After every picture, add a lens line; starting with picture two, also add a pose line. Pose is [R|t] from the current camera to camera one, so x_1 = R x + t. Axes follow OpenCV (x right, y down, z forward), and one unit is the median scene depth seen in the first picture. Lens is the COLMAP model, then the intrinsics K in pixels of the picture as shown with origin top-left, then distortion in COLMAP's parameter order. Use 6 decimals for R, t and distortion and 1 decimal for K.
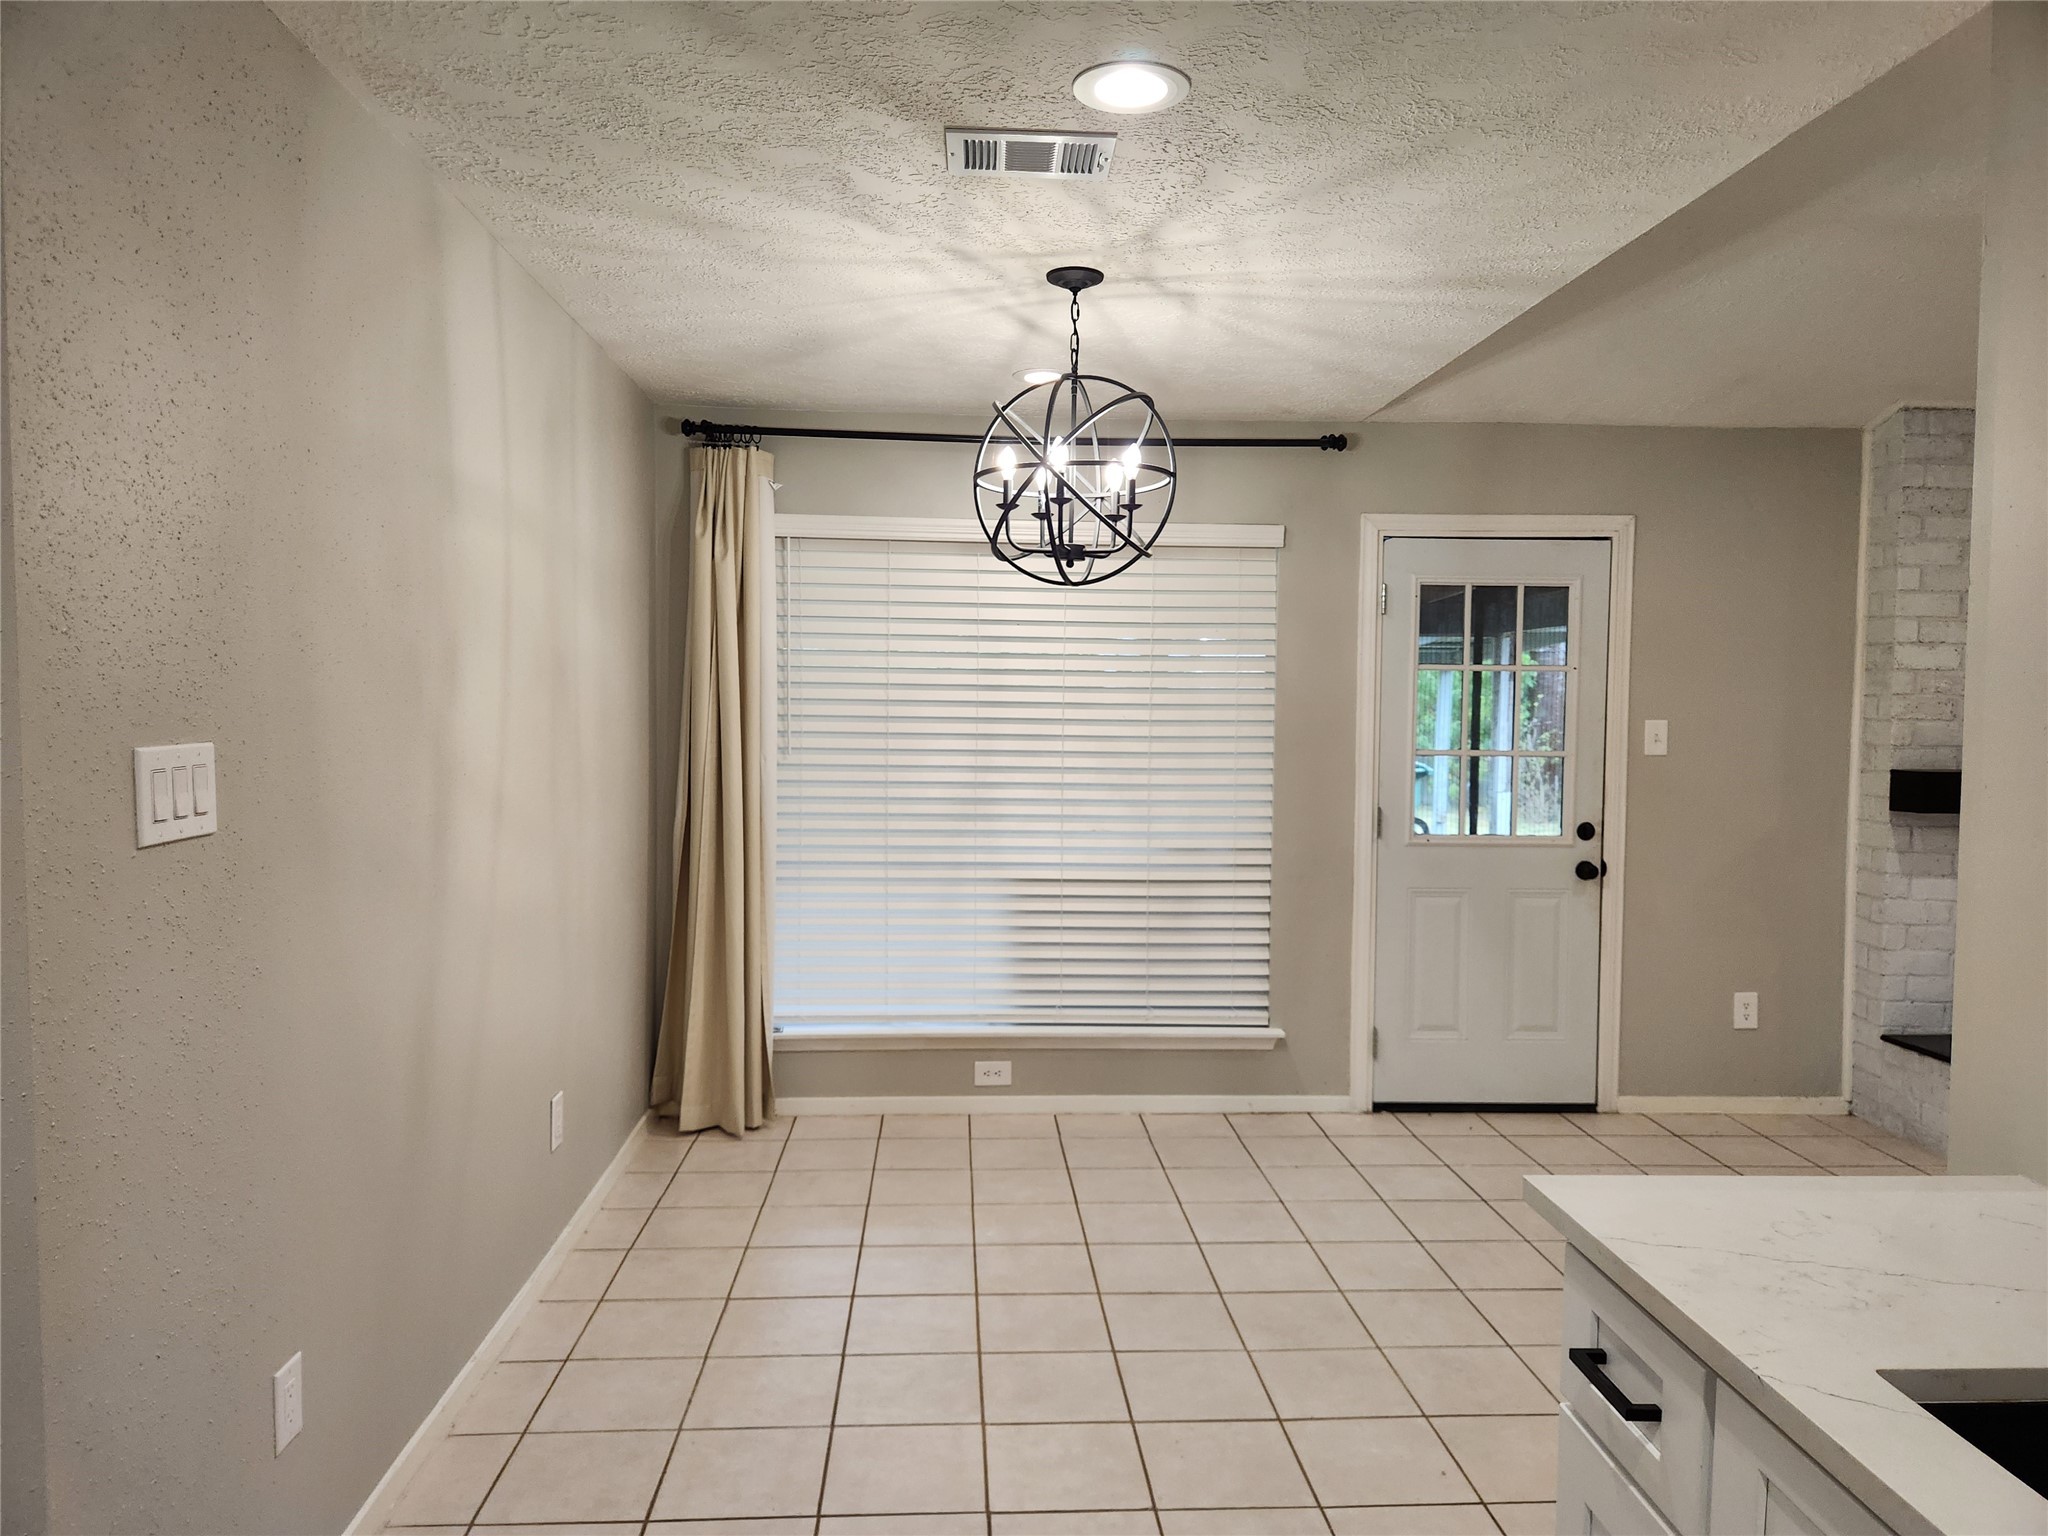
lens RADIAL K [[1368.9, 0, 1021.8], [0, 1368.9, 774.8], [0, 0, 1]] dist [0.034229, -0.003857]
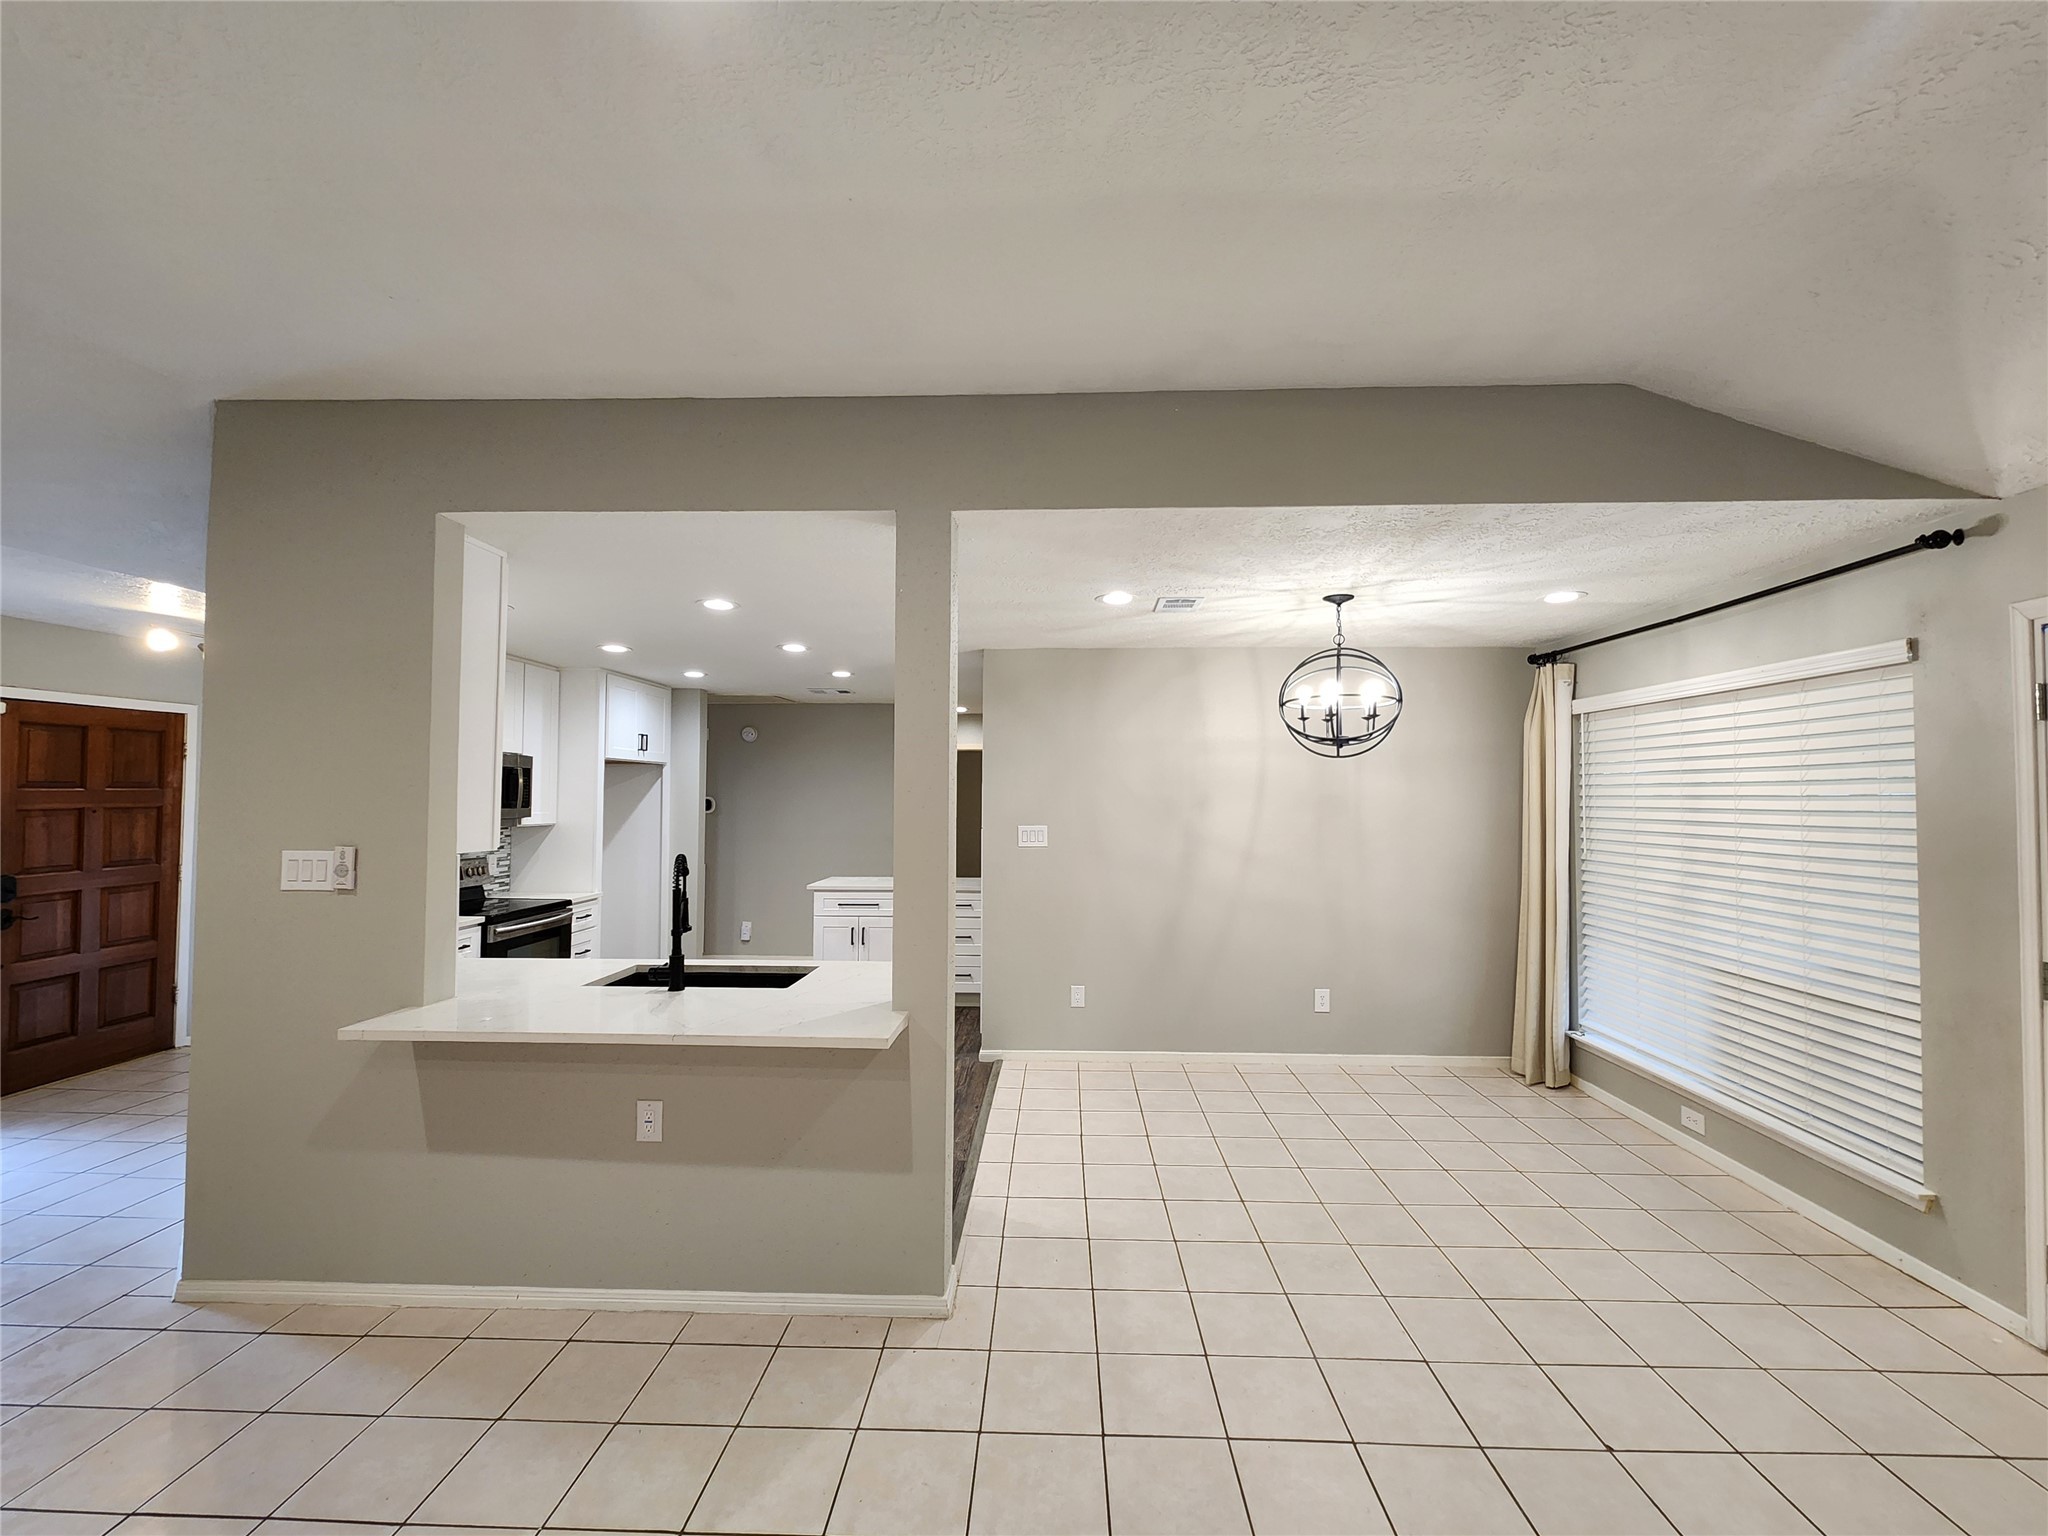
lens RADIAL K [[832.2, 0, 1029.4], [0, 832.2, 774.2], [0, 0, 1]] dist [-0.000638, -0.000658]
pose [[-0.089045, -0.040700, -0.995196, 0.807828], [-0.056837, 0.997744, -0.035719, -0.034838], [0.994405, 0.053384, -0.091157, 0.459917]]
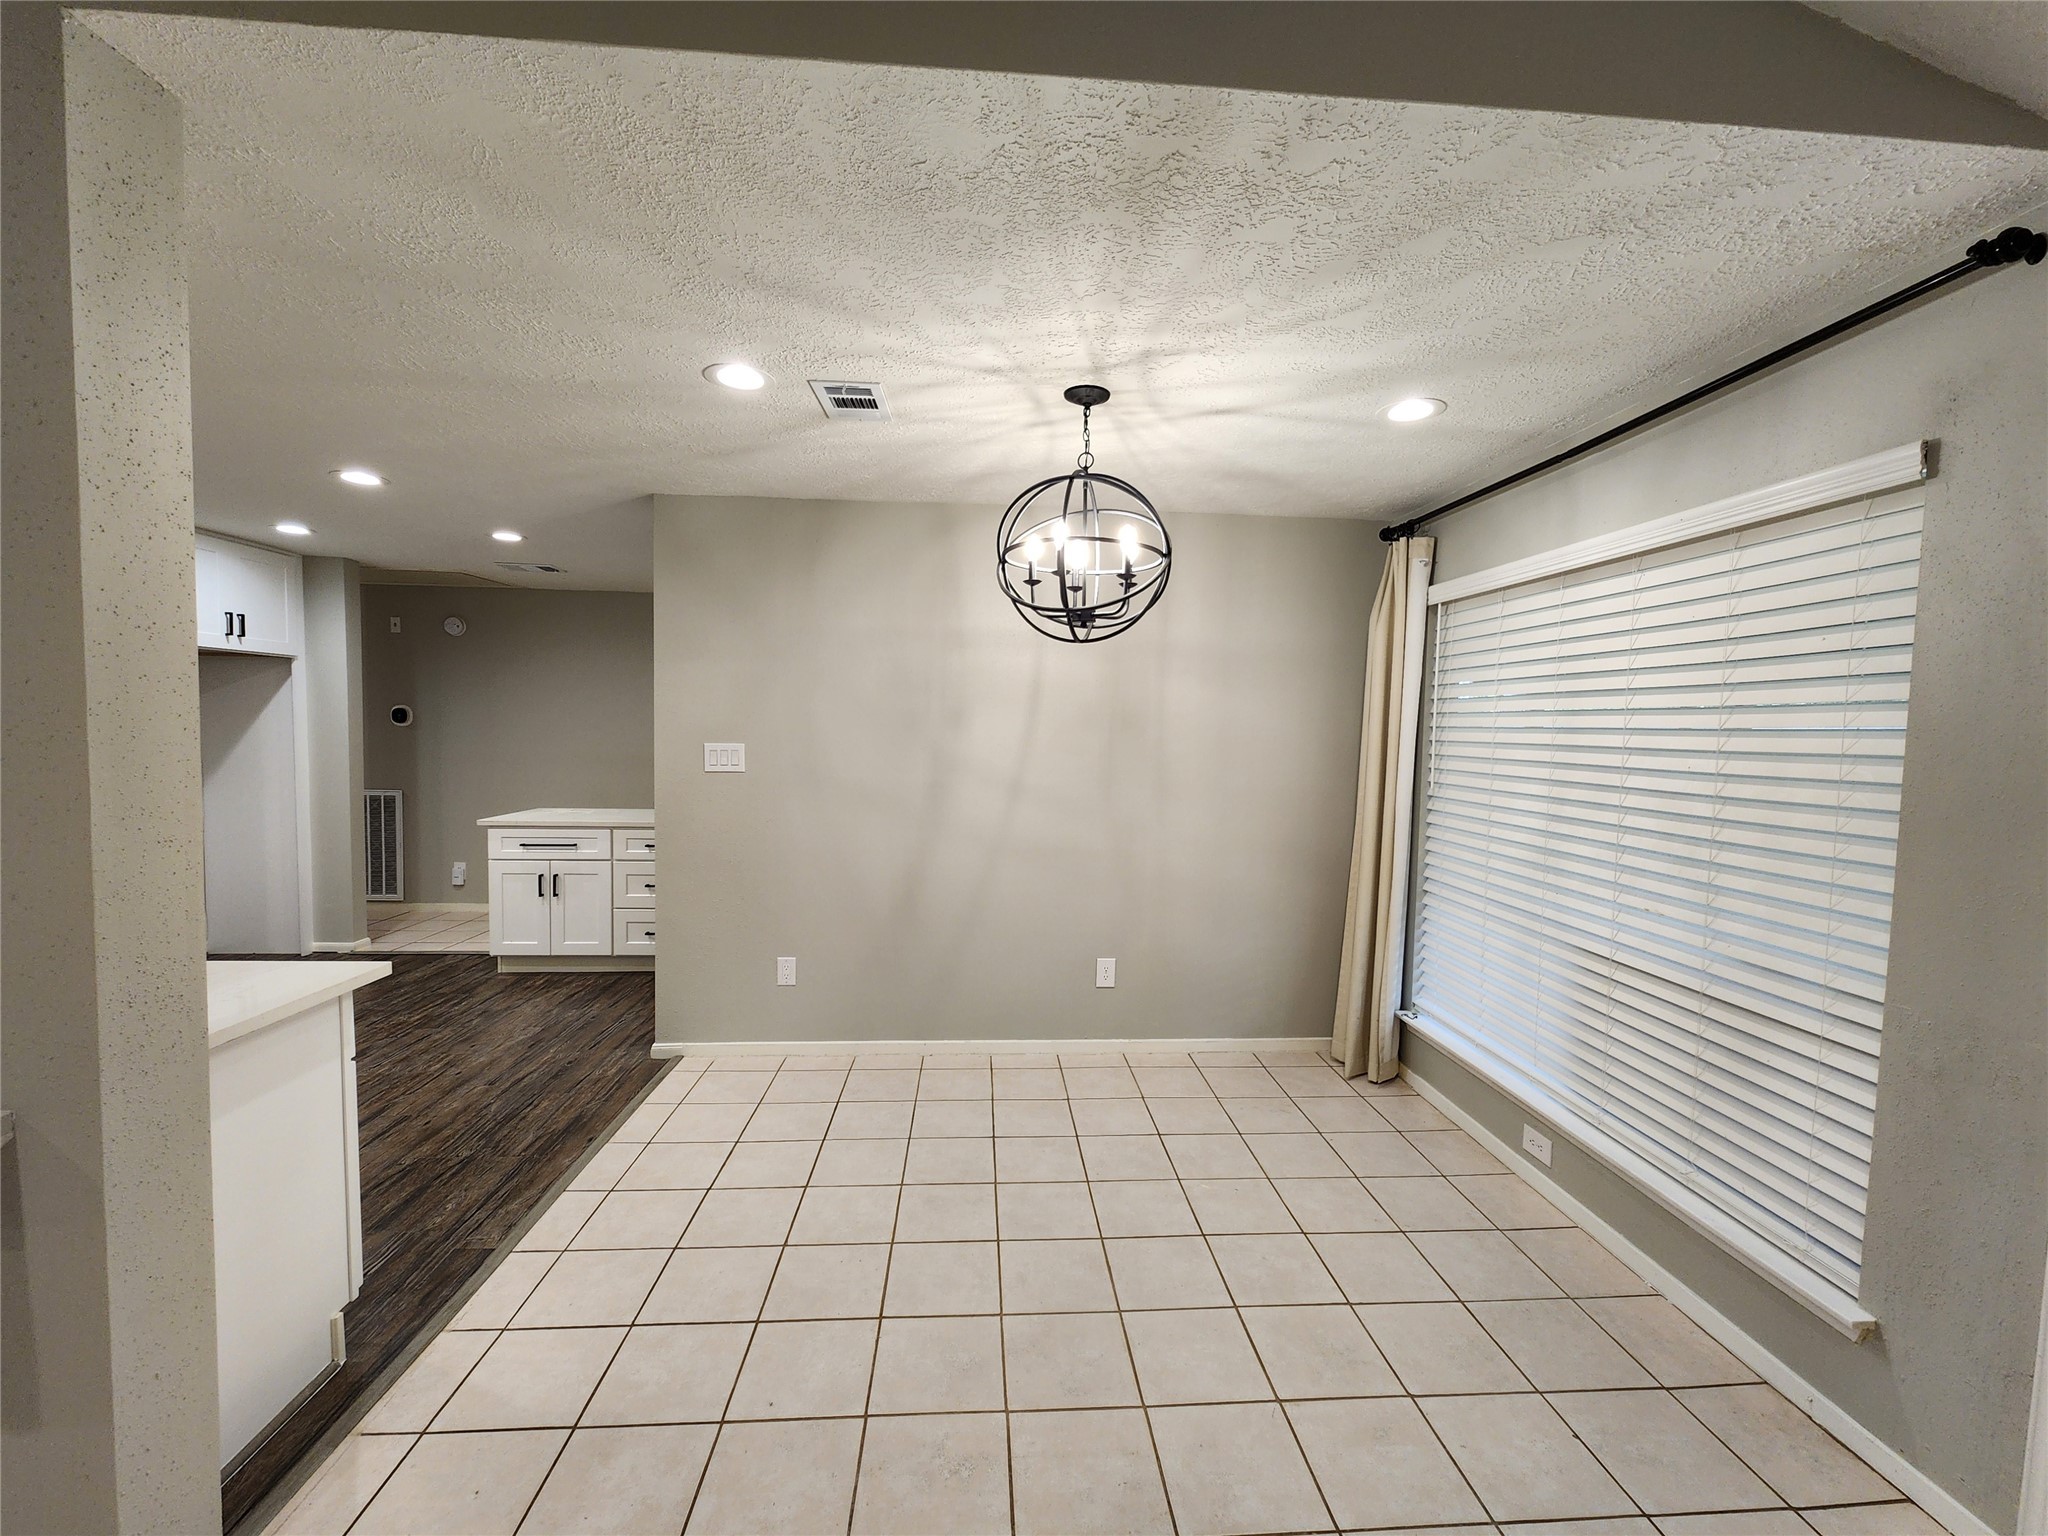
lens RADIAL K [[832.2, 0, 1028.5], [0, 832.2, 773.8], [0, 0, 1]] dist [-0.000638, -0.000658]
pose [[0.014570, 0.045064, -0.998878, 0.533748], [-0.071775, 0.996454, 0.043908, -0.033669], [0.997314, 0.071055, 0.017753, 0.637078]]
